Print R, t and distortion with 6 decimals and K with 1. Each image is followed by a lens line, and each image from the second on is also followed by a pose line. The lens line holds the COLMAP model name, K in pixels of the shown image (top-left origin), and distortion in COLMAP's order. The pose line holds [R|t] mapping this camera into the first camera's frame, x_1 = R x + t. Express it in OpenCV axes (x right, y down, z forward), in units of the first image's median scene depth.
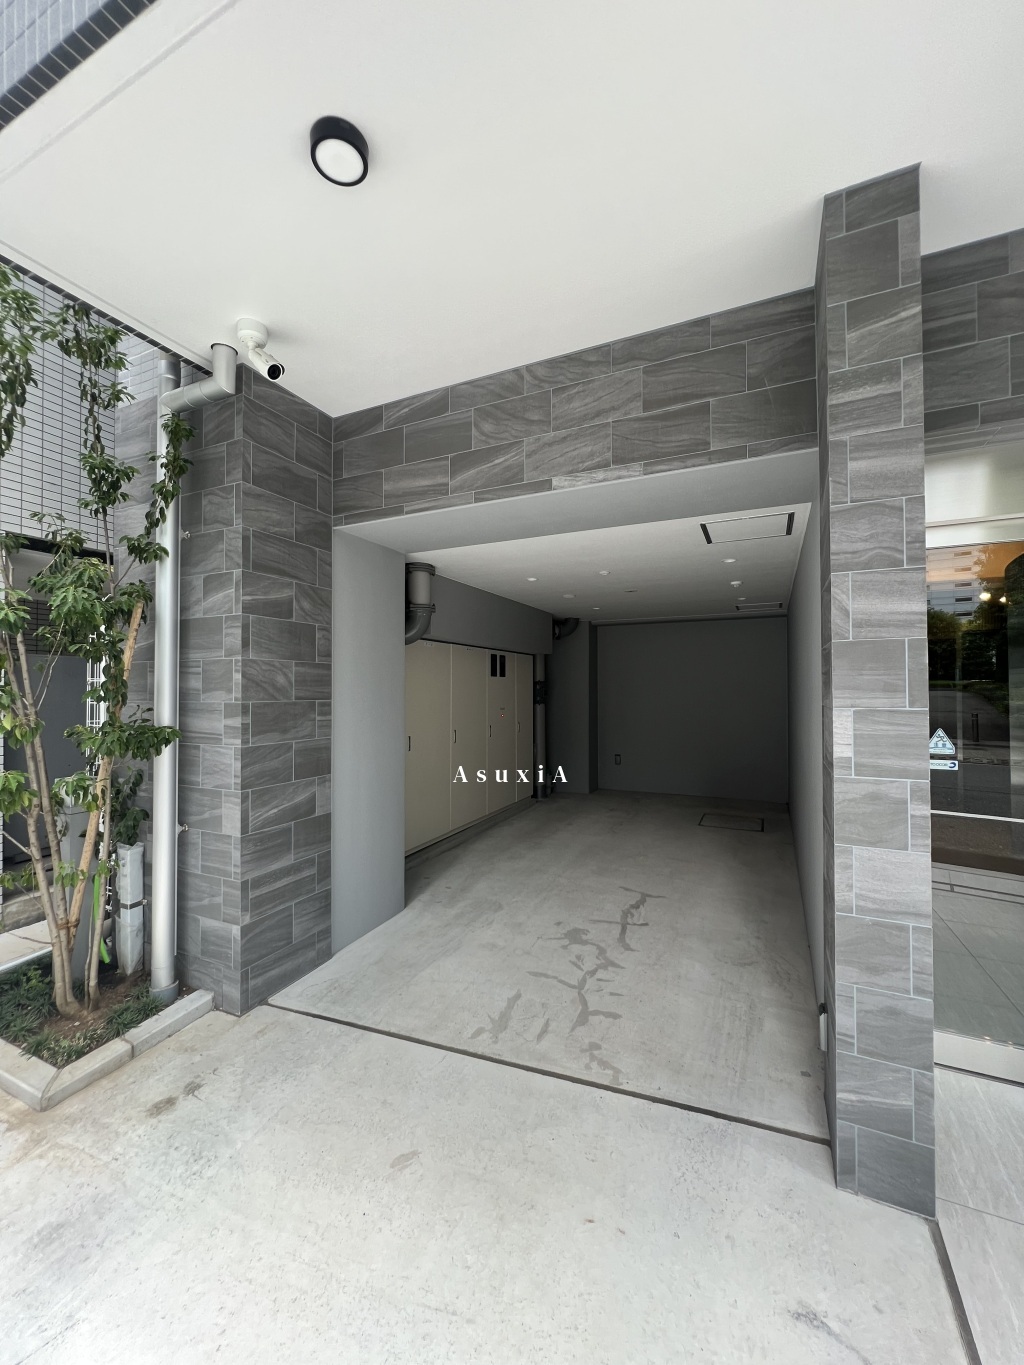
lens RADIAL K [[543.1, 0, 512.0], [0, 543.1, 682.5], [0, 0, 1]] dist [0.000043, 0.000019]
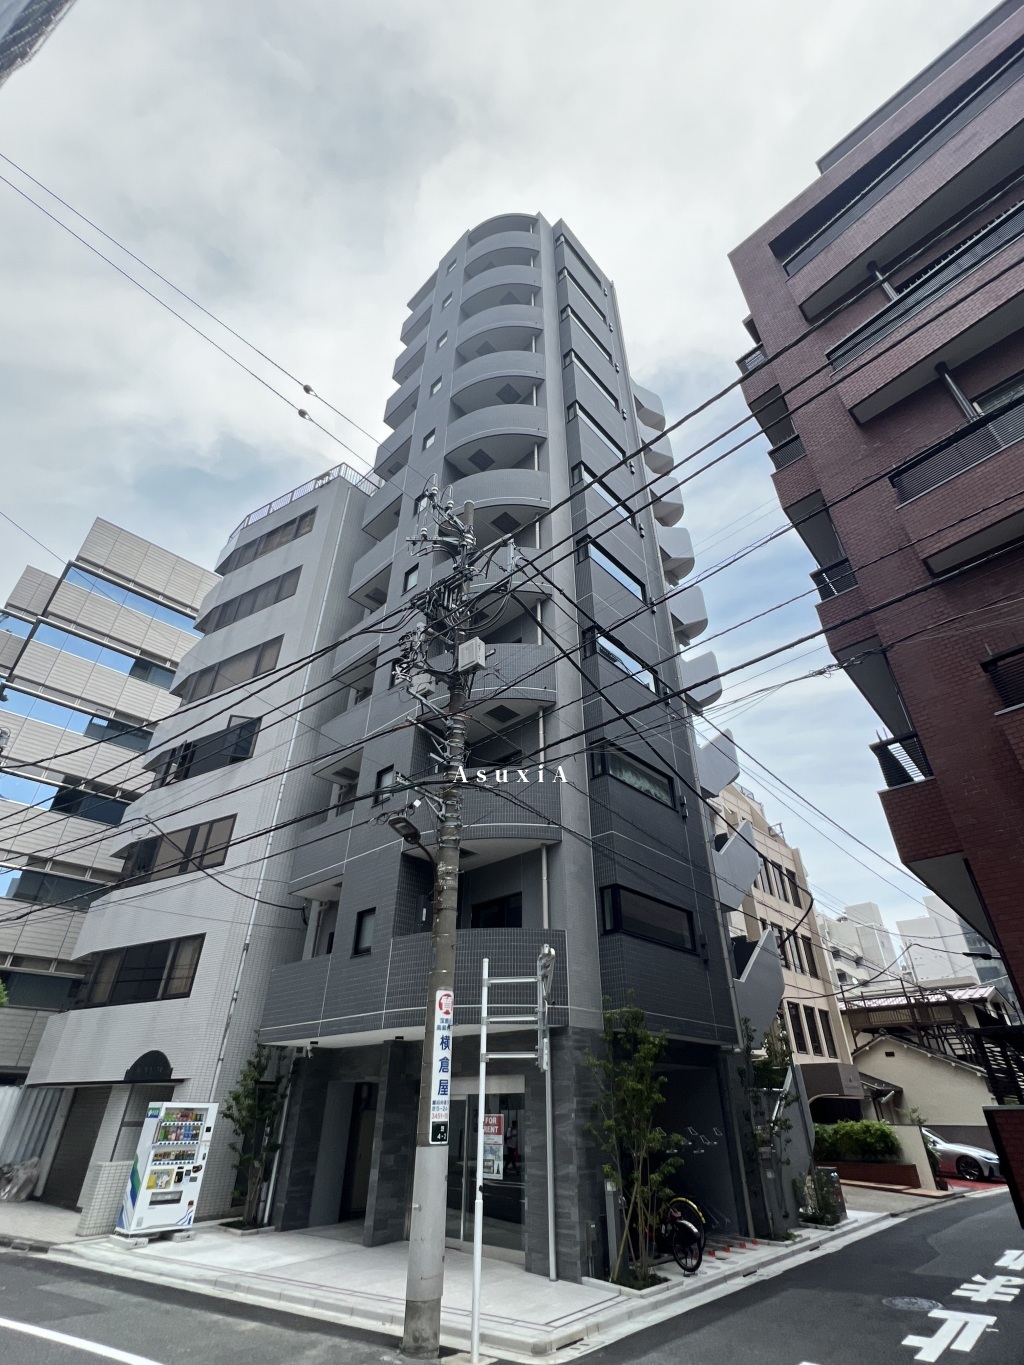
lens RADIAL K [[635.8, 0, 518.4], [0, 635.8, 688.4], [0, 0, 1]] dist [0.000623, 0.000298]
pose [[0.949662, -0.169583, -0.263409, 2.954300], [-0.001330, 0.838629, -0.544702, -0.193651], [0.313275, 0.517633, 0.796188, -4.083490]]
